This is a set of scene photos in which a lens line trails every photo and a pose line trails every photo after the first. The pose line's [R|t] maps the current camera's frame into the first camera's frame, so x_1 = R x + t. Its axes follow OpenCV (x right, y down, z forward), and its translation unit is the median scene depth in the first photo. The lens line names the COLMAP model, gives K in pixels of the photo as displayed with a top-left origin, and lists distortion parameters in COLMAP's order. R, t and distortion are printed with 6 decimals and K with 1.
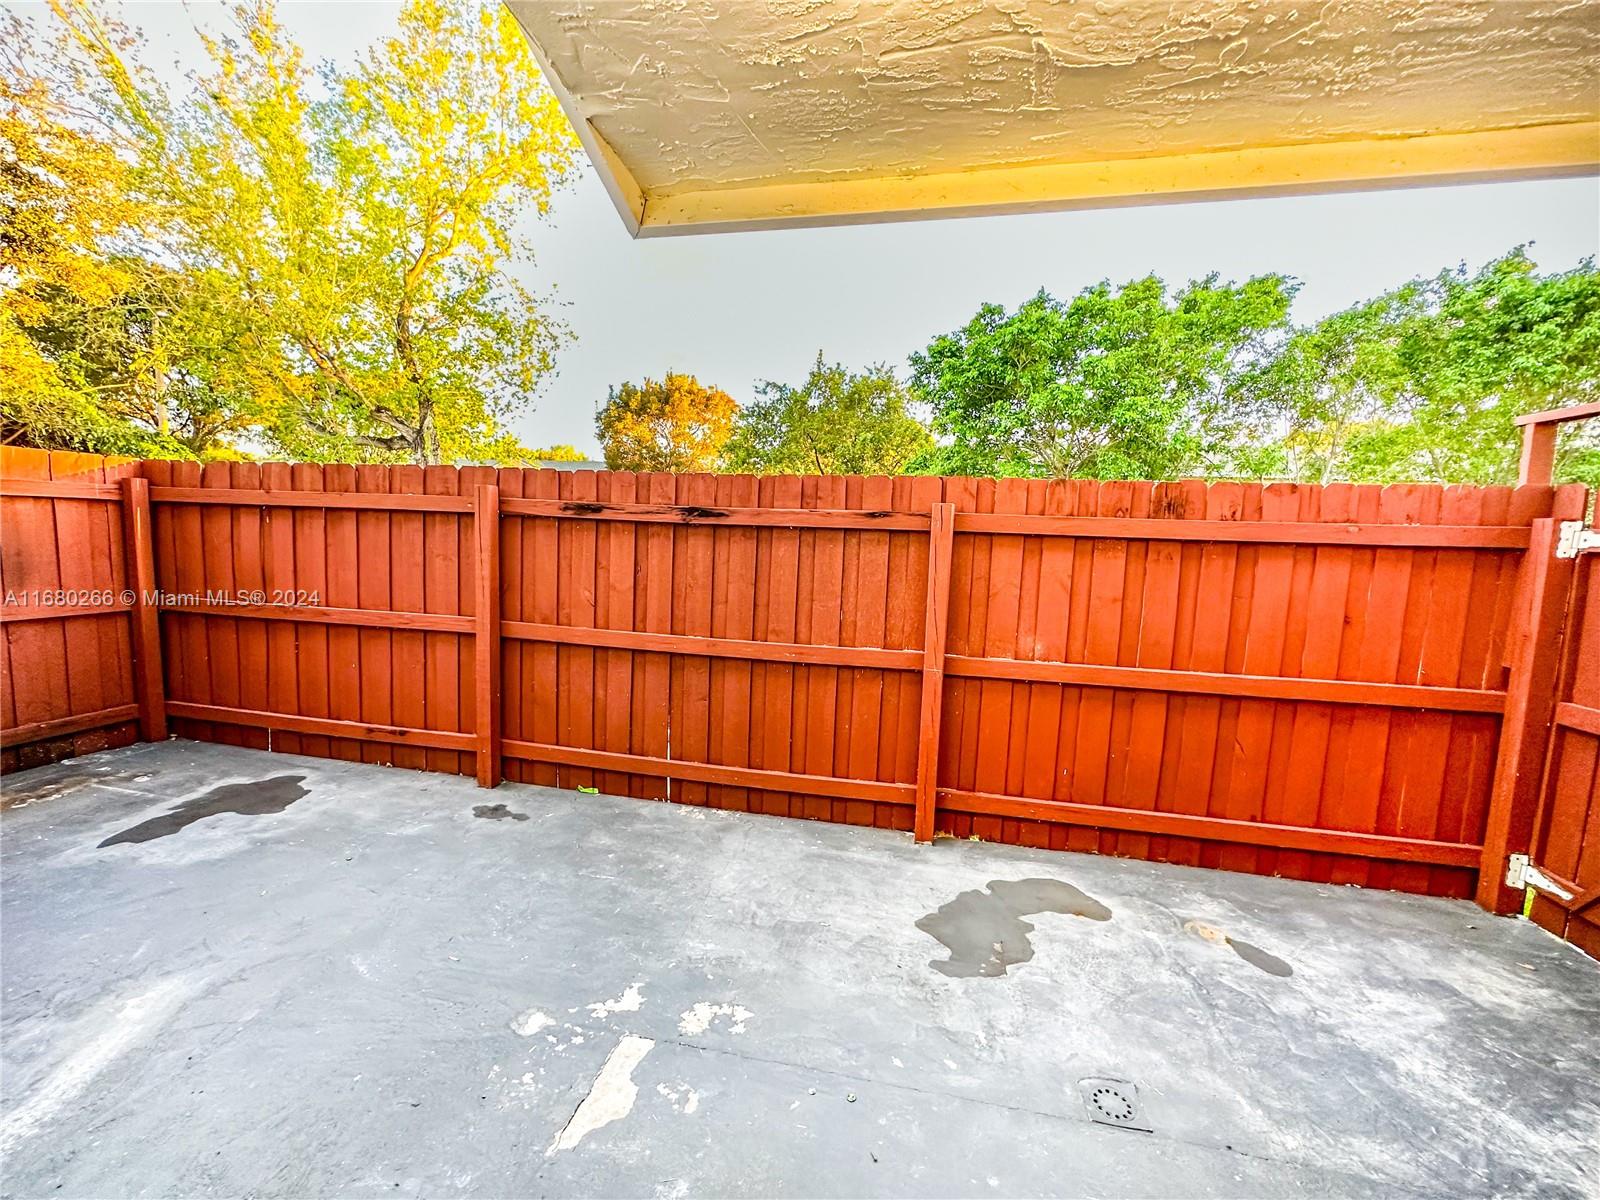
lens RADIAL K [[631.8, 0, 801.8], [0, 631.8, 598.4], [0, 0, 1]] dist [-0.003817, -0.000061]
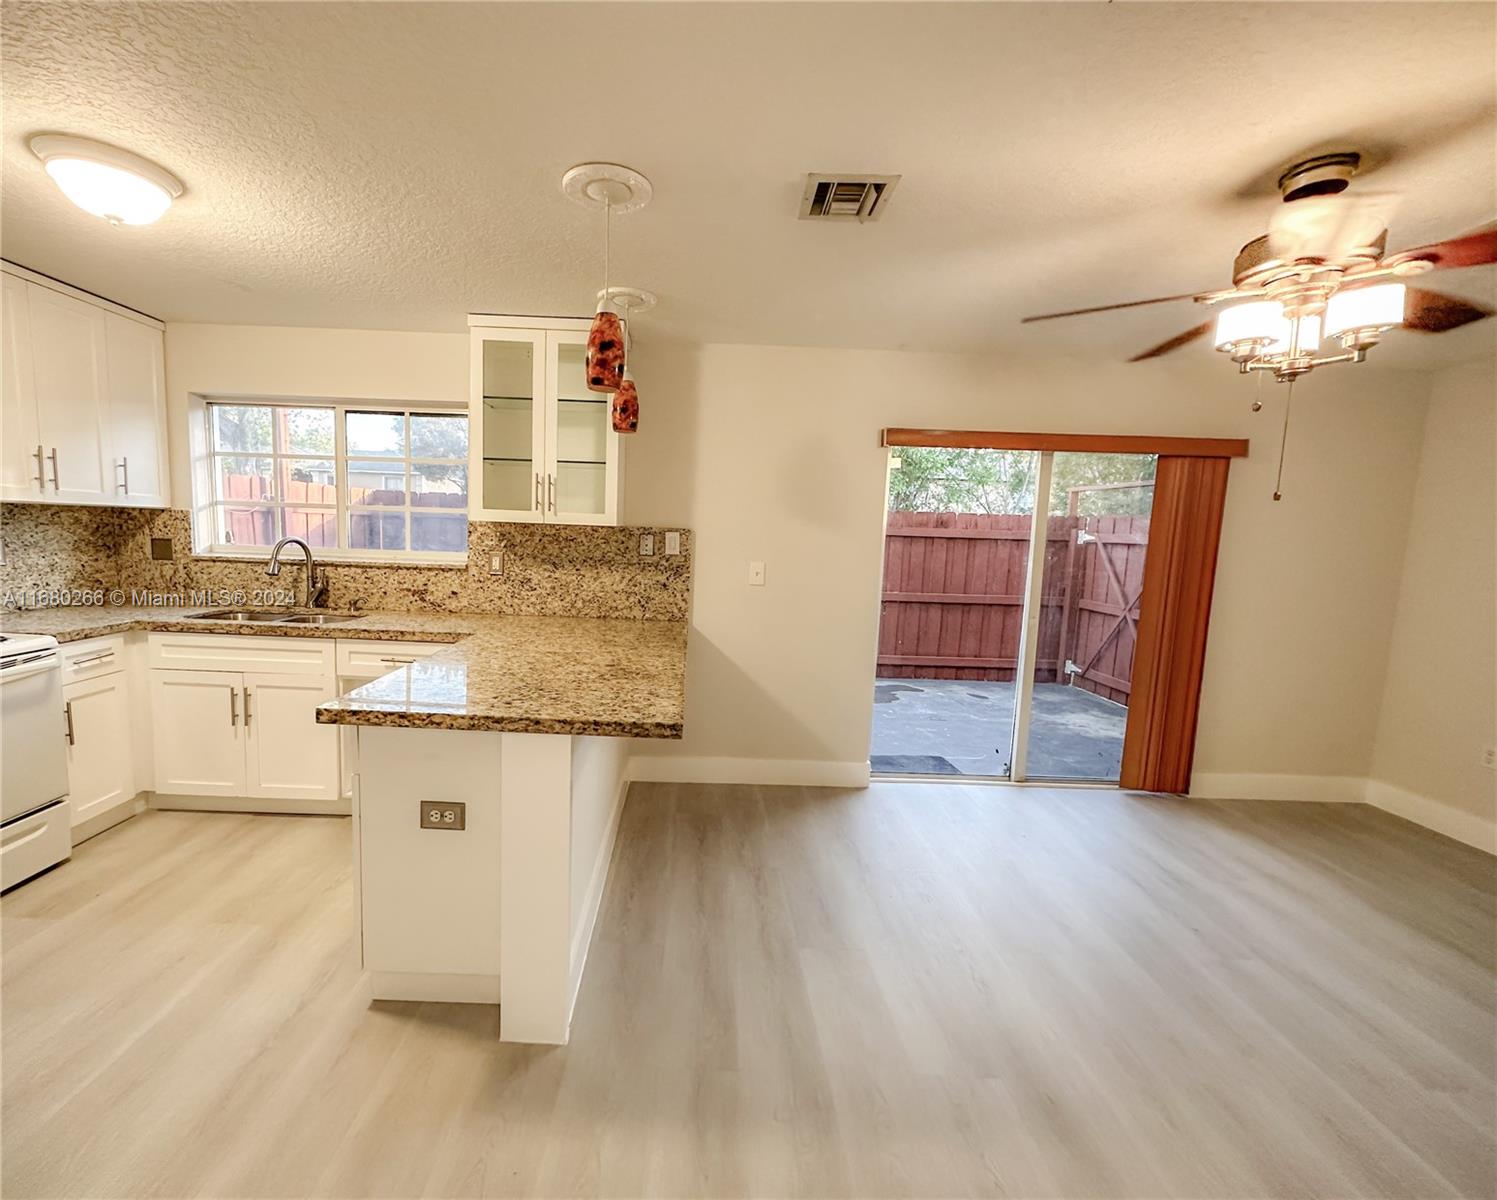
lens RADIAL K [[637.0, 0, 693.1], [0, 637.0, 598.0], [0, 0, 1]] dist [-0.000918, -0.000103]
pose [[0.979957, -0.020200, 0.198183, -0.868115], [0.017377, 0.999721, 0.015973, 0.086928], [-0.198451, -0.012209, 0.980035, -1.238838]]
